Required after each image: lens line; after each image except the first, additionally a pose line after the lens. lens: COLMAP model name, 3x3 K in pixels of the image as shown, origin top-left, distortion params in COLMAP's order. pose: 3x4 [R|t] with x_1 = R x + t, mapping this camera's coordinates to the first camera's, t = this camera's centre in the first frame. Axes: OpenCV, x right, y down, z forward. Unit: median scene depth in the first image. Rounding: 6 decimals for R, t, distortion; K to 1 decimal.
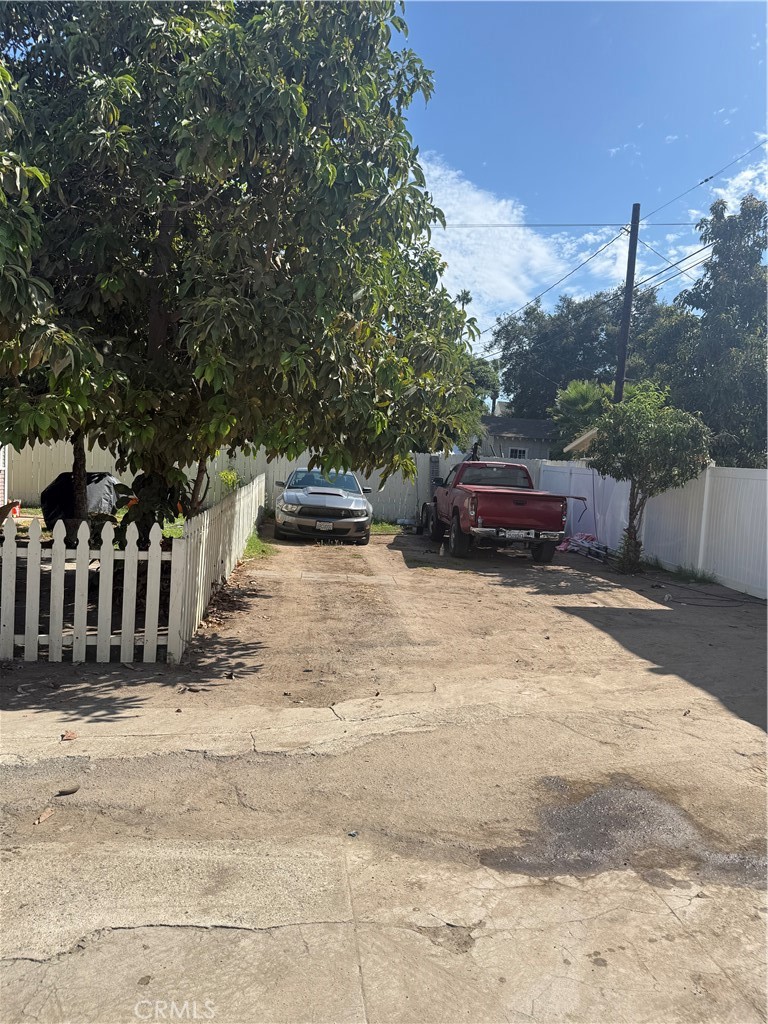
lens RADIAL K [[715.7, 0, 405.0], [0, 715.7, 503.5], [0, 0, 1]] dist [0.033965, -0.038312]
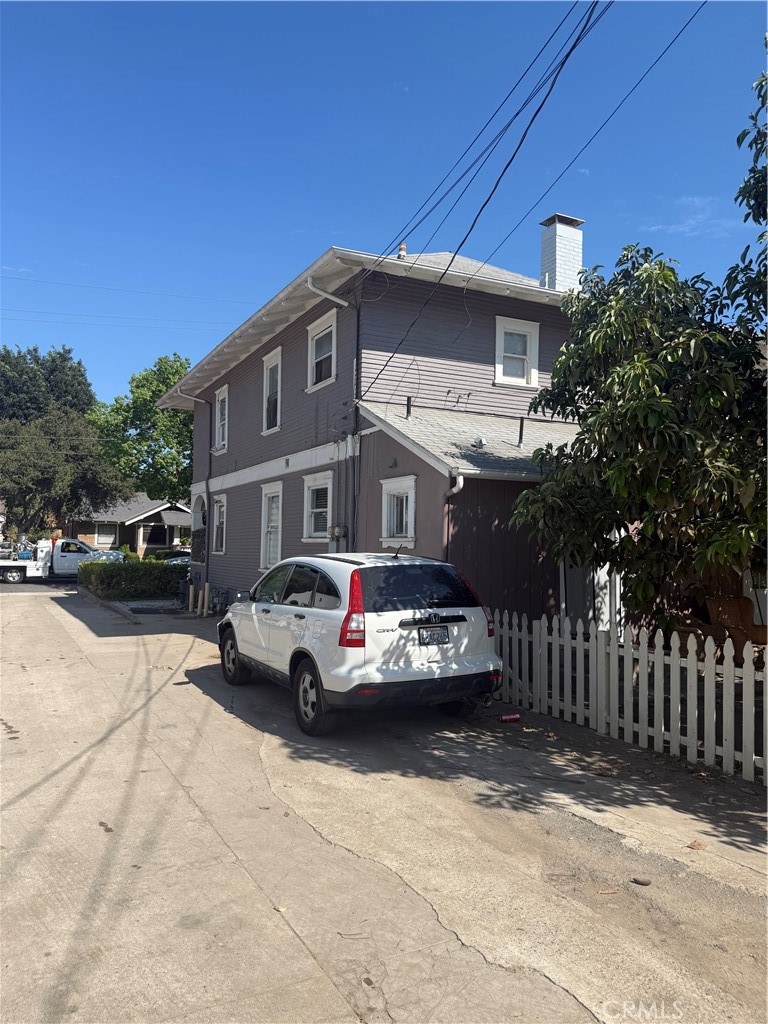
lens RADIAL K [[750.2, 0, 384.0], [0, 750.2, 512.0], [0, 0, 1]] dist [0.042657, -0.001587]
pose [[0.336210, -0.106933, -0.935697, 0.443295], [-0.056768, 0.989426, -0.133471, 0.019246], [0.940075, 0.097991, 0.326584, 0.171762]]
